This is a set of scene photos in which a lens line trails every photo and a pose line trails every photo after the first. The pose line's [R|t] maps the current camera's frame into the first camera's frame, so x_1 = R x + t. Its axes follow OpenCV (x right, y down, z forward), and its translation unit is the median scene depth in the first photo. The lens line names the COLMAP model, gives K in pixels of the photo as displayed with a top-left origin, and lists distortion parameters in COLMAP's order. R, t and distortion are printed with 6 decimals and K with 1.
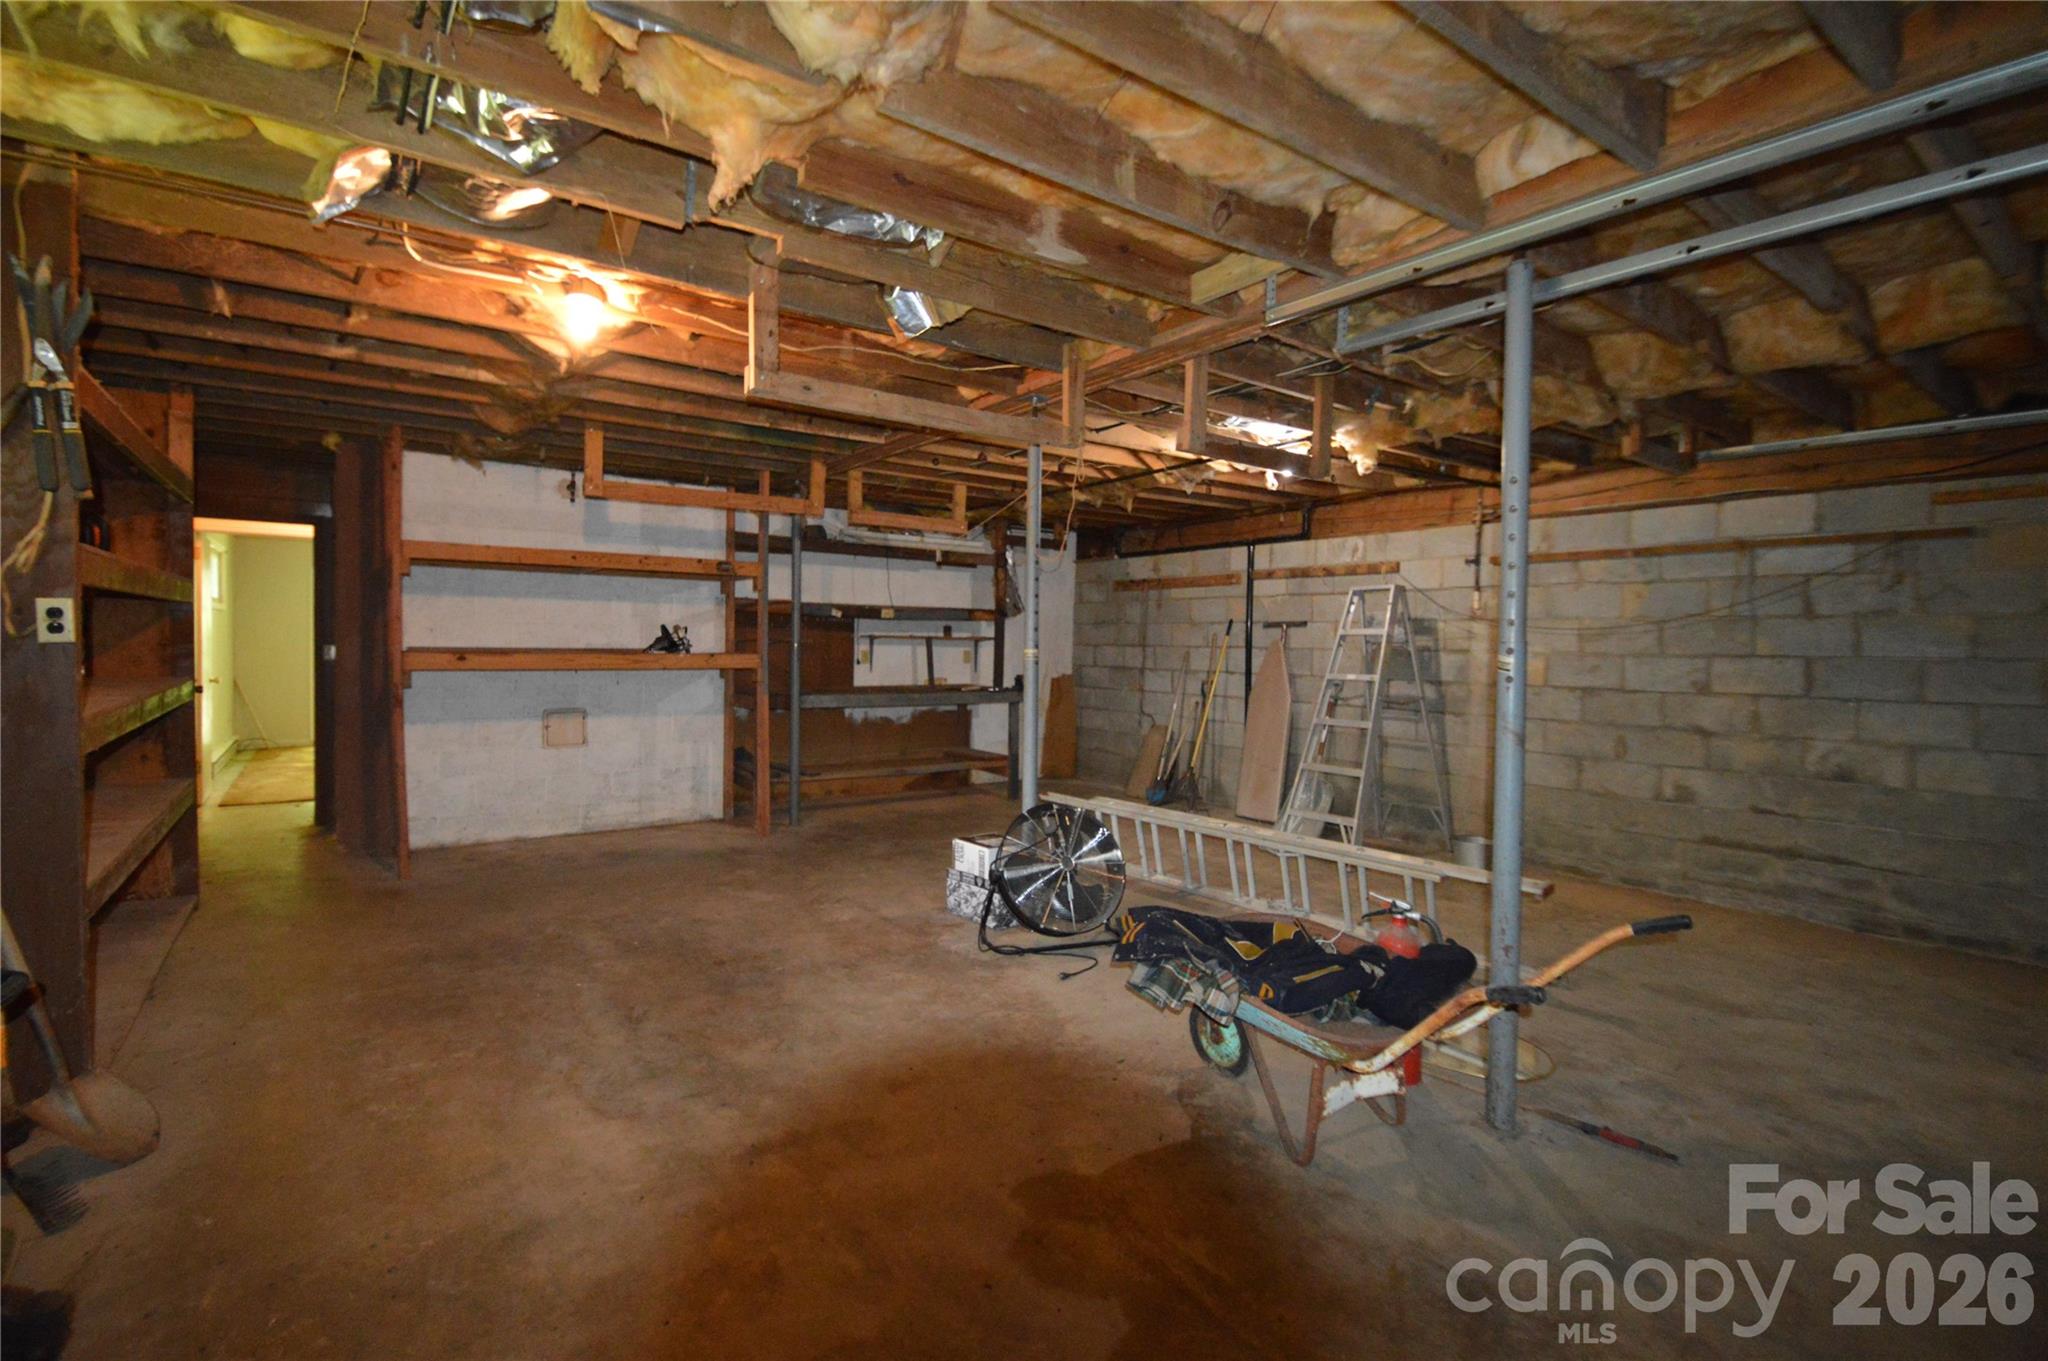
lens RADIAL K [[916.0, 0, 990.6], [0, 916.0, 662.3], [0, 0, 1]] dist [0.002064, -0.000331]
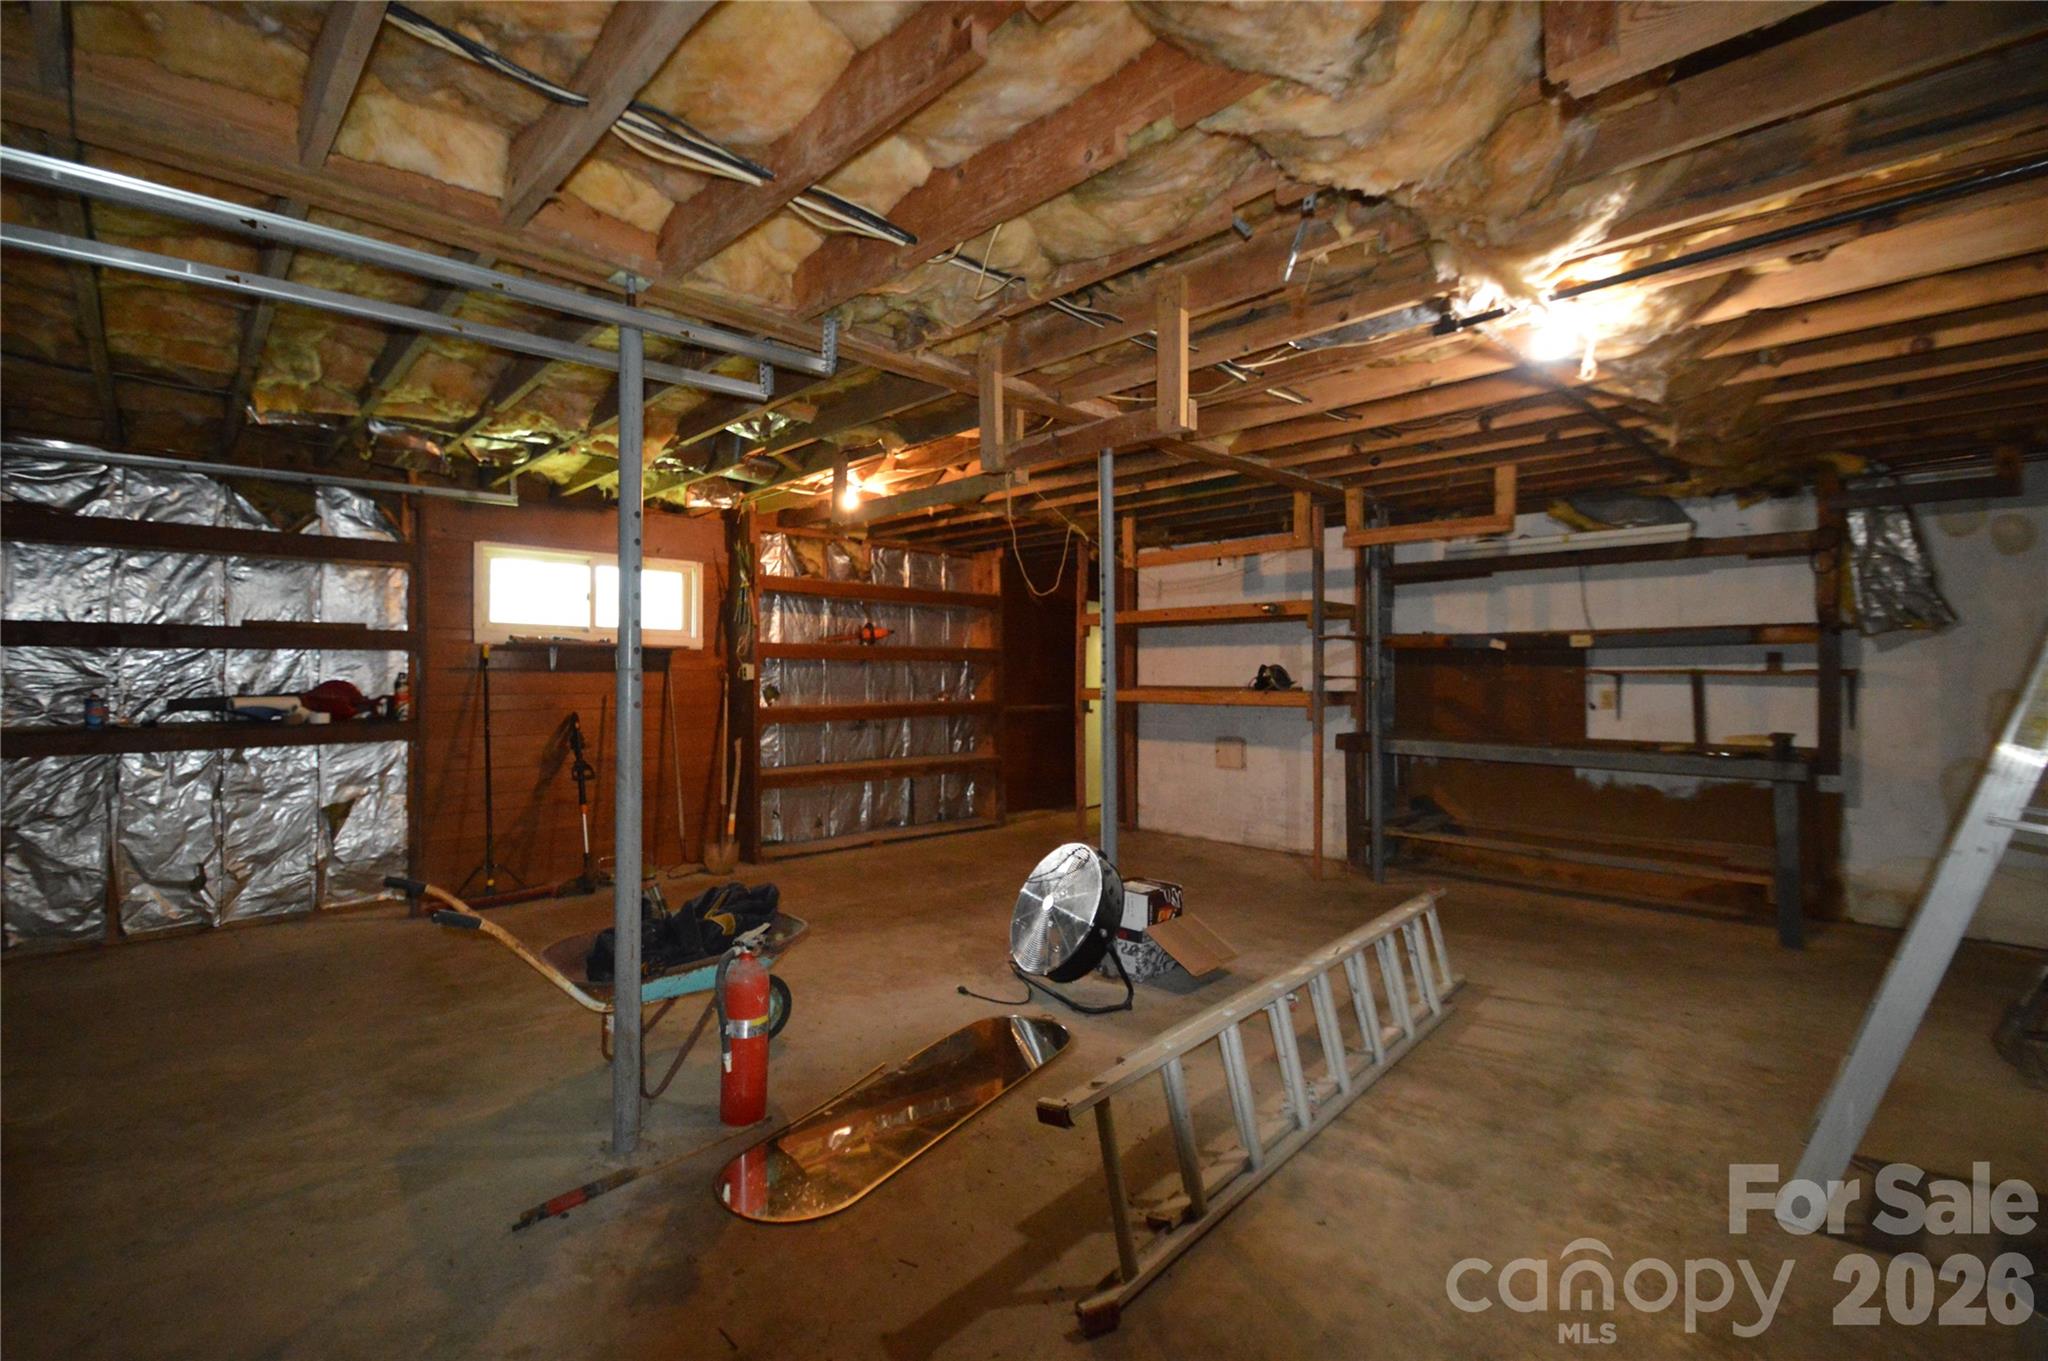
lens RADIAL K [[916.0, 0, 990.6], [0, 916.0, 662.3], [0, 0, 1]] dist [0.002064, -0.000331]
pose [[0.136133, -0.026589, -0.990334, 0.760595], [-0.022772, 0.999292, -0.029960, -0.004136], [0.990429, 0.026630, 0.135431, 0.582998]]
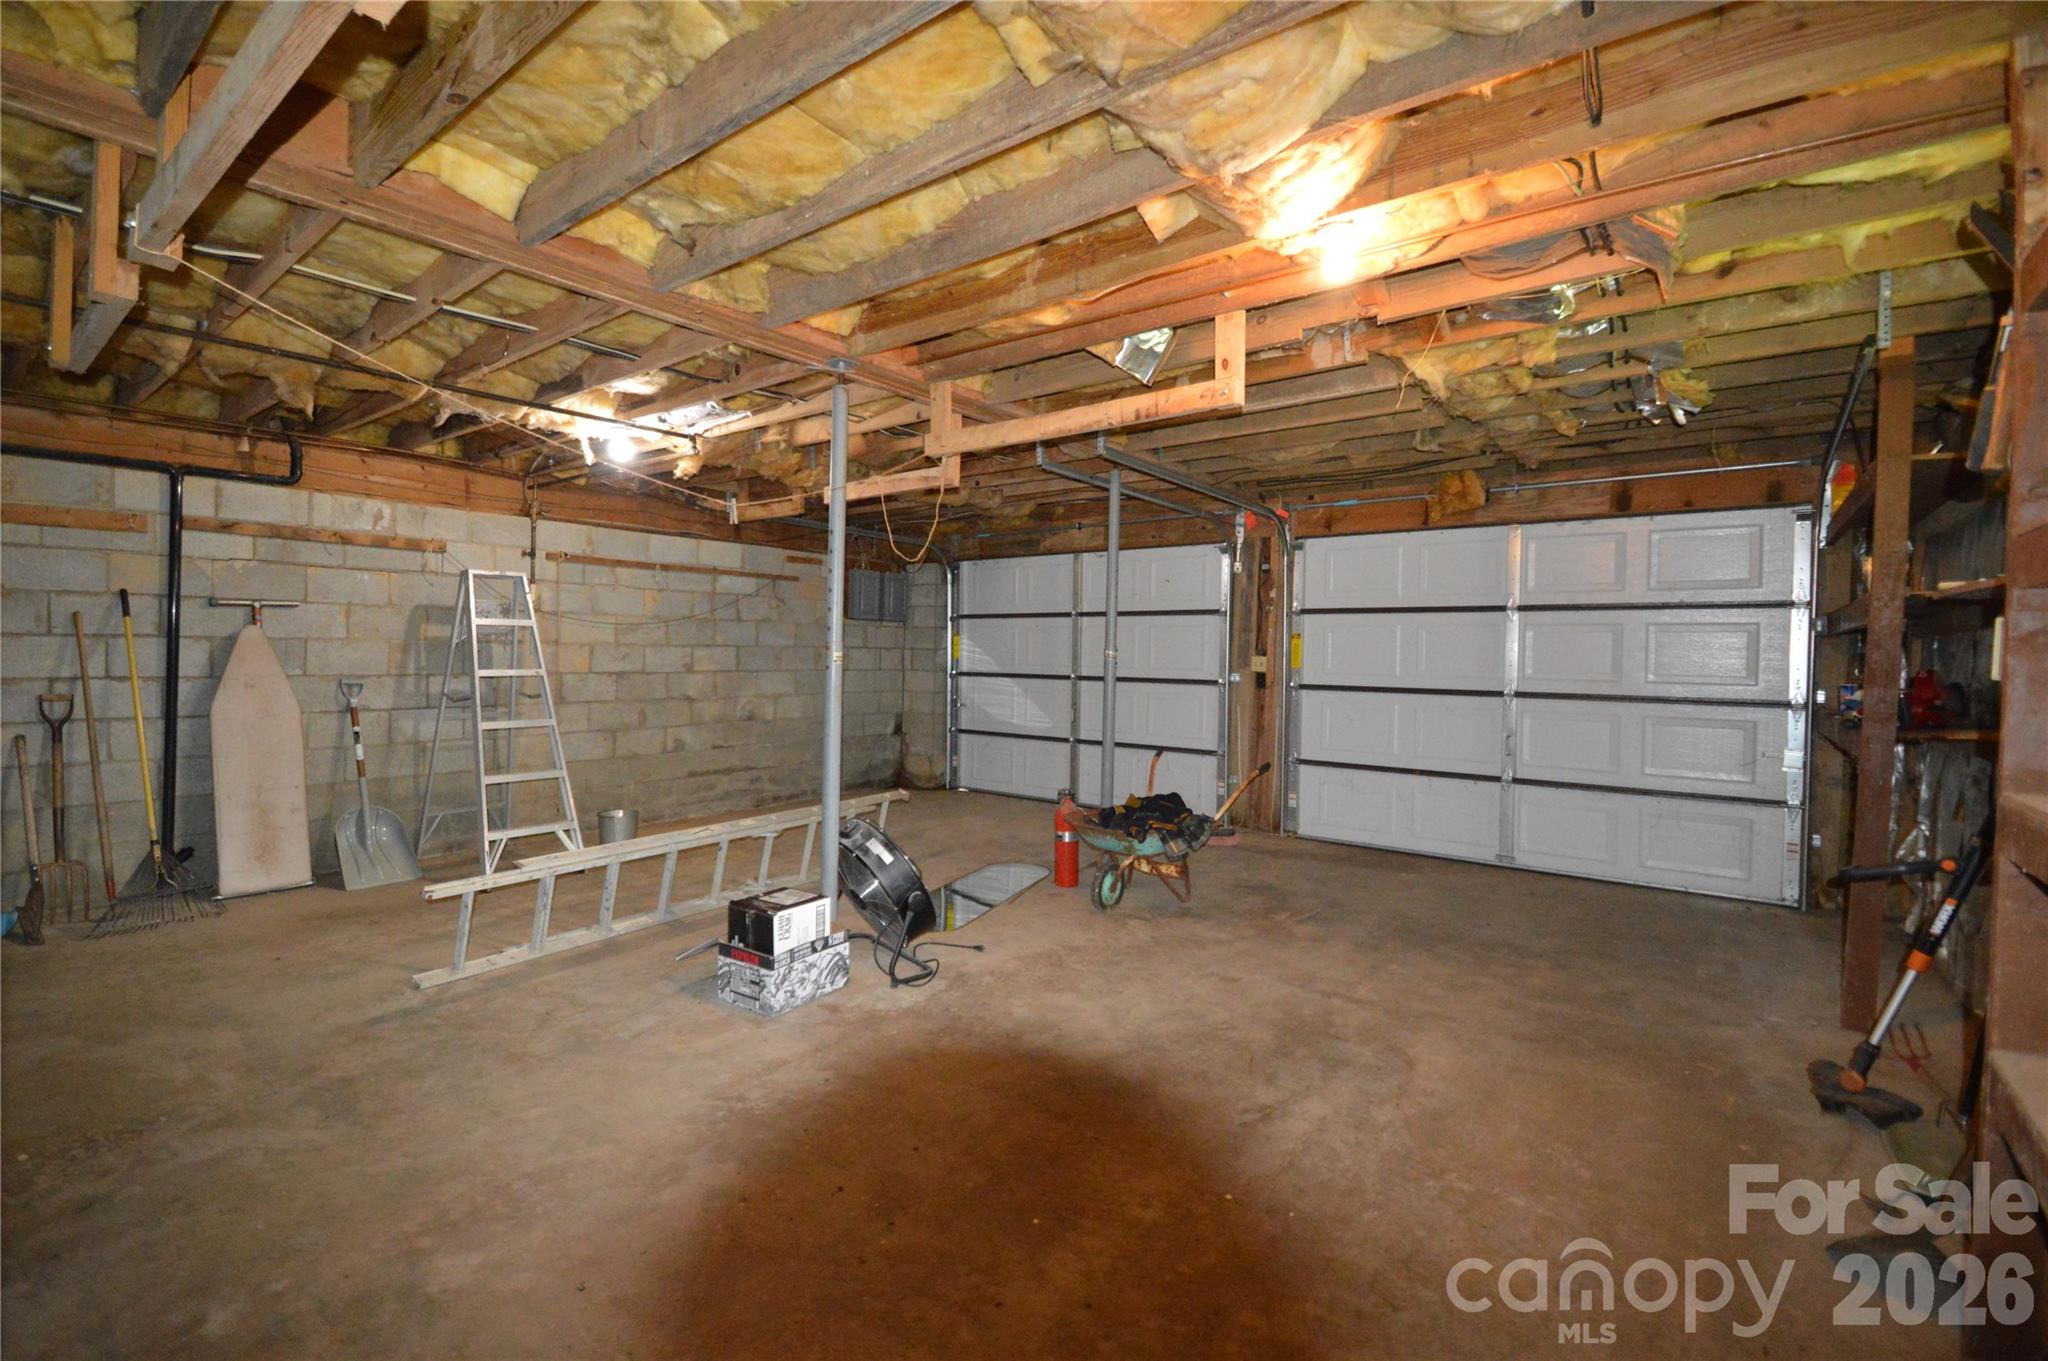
lens RADIAL K [[916.0, 0, 990.6], [0, 916.0, 662.3], [0, 0, 1]] dist [0.002064, -0.000331]
pose [[-0.277227, -0.032913, 0.960241, -0.643963], [0.000872, 0.999404, 0.034507, -0.026576], [-0.960804, 0.010403, -0.277033, 0.854720]]
